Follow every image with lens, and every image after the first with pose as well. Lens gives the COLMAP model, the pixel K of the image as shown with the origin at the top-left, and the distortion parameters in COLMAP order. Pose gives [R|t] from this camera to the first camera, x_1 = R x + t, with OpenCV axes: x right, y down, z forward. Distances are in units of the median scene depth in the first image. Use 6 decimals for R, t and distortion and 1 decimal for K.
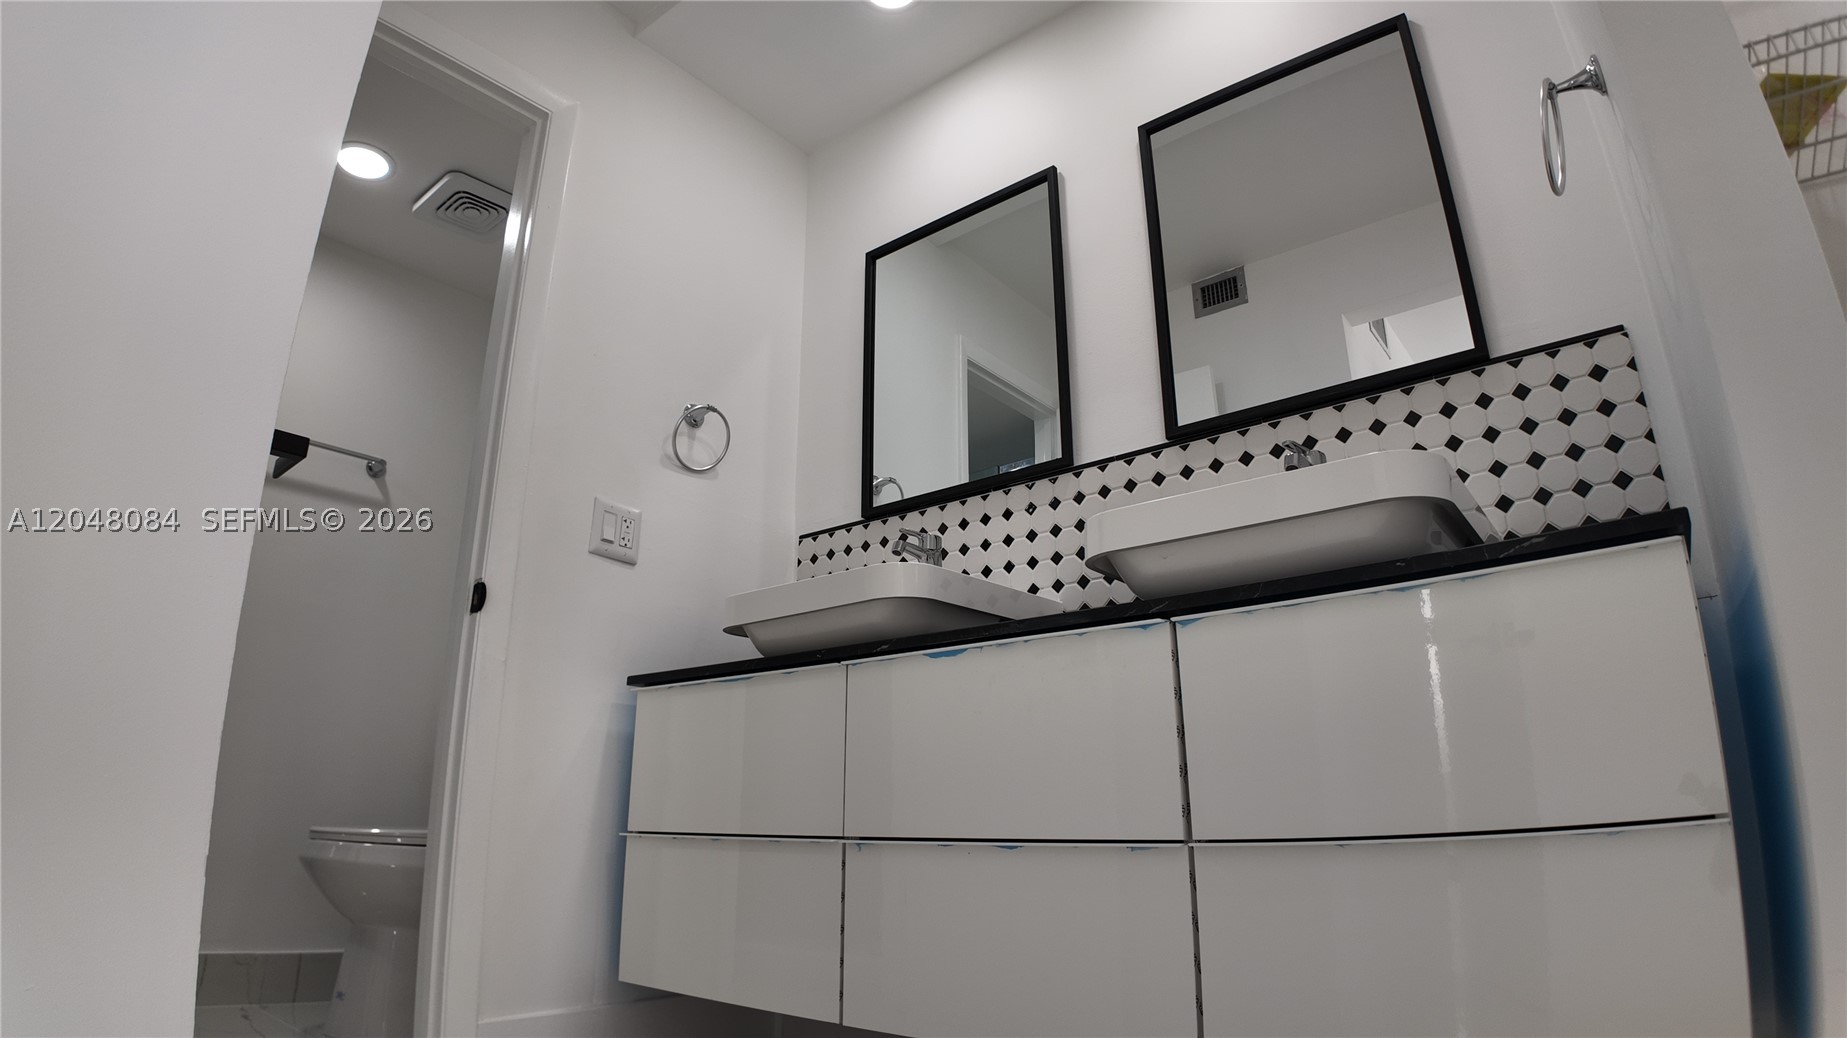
lens RADIAL K [[978.1, 0, 929.7], [0, 978.1, 514.4], [0, 0, 1]] dist [-0.073117, -0.034617]
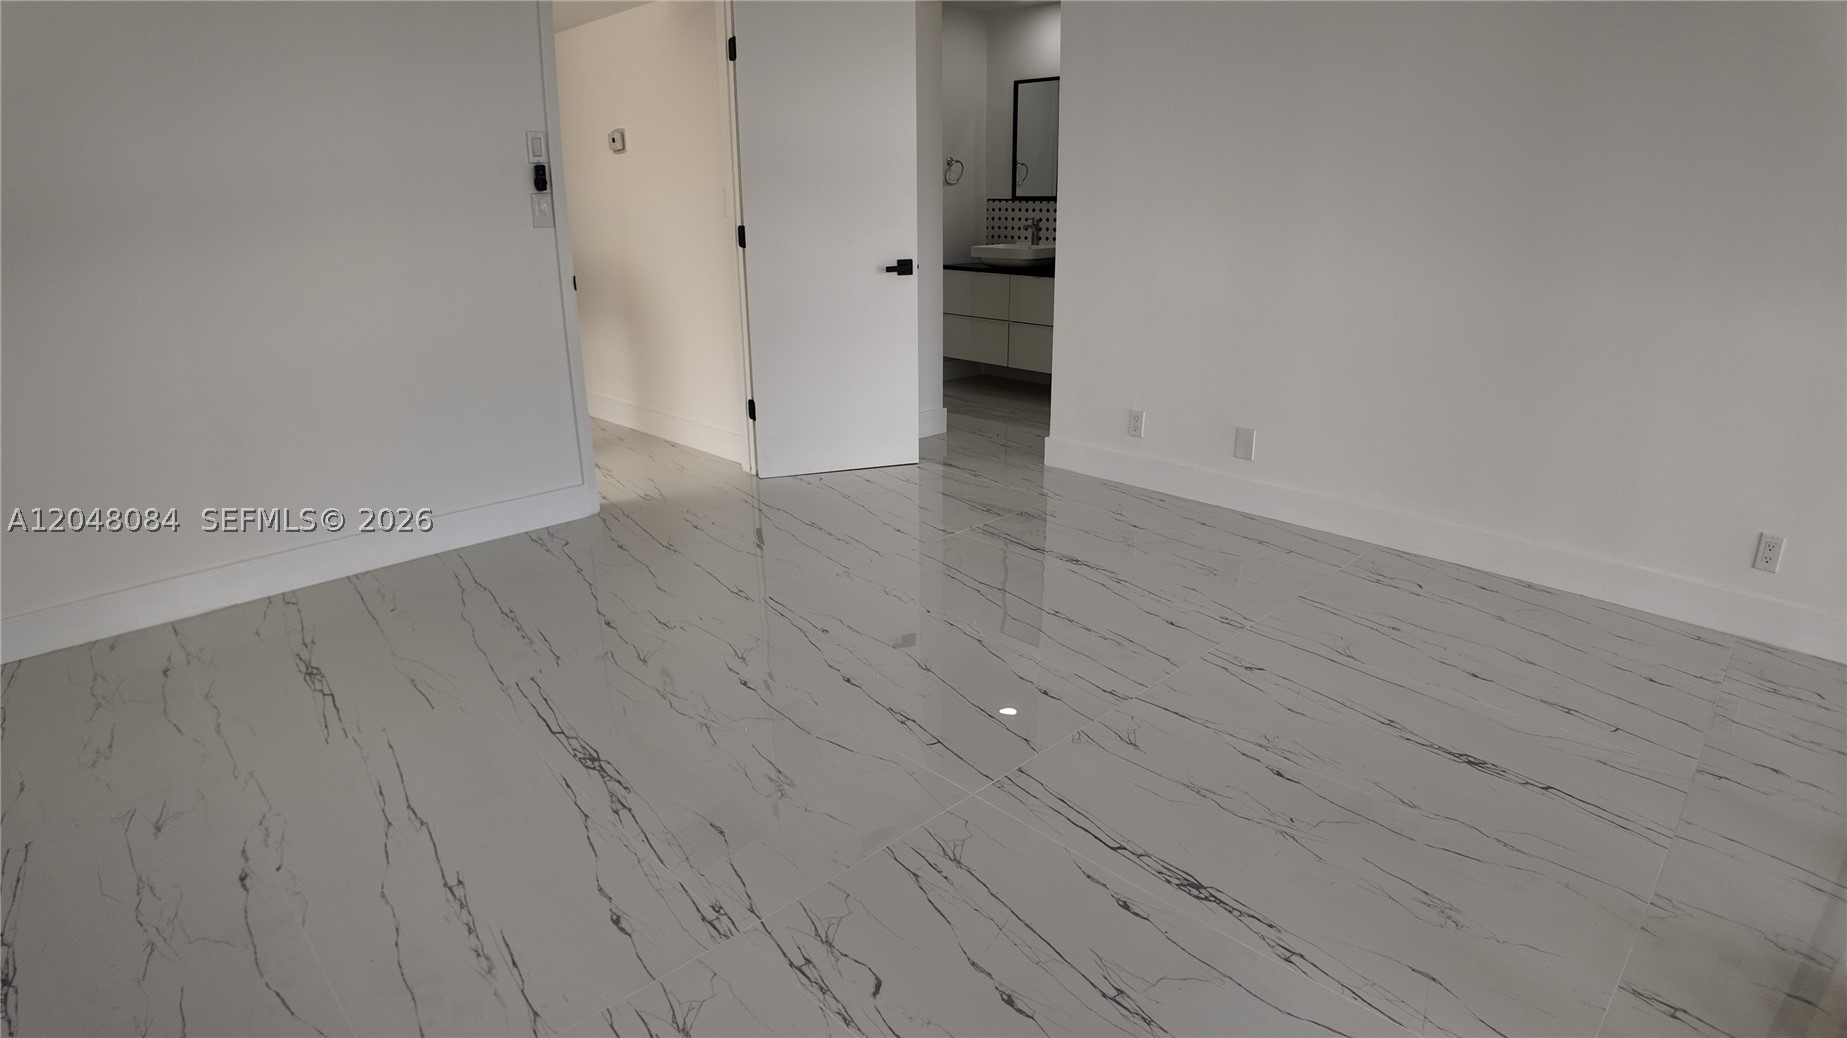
lens RADIAL K [[975.3, 0, 938.0], [0, 975.3, 541.9], [0, 0, 1]] dist [-0.077008, -0.031741]
pose [[0.994078, 0.043895, -0.099413, 0.040247], [0.024434, 0.801094, 0.598040, -0.948074], [0.105890, -0.596927, 0.795277, -1.949952]]
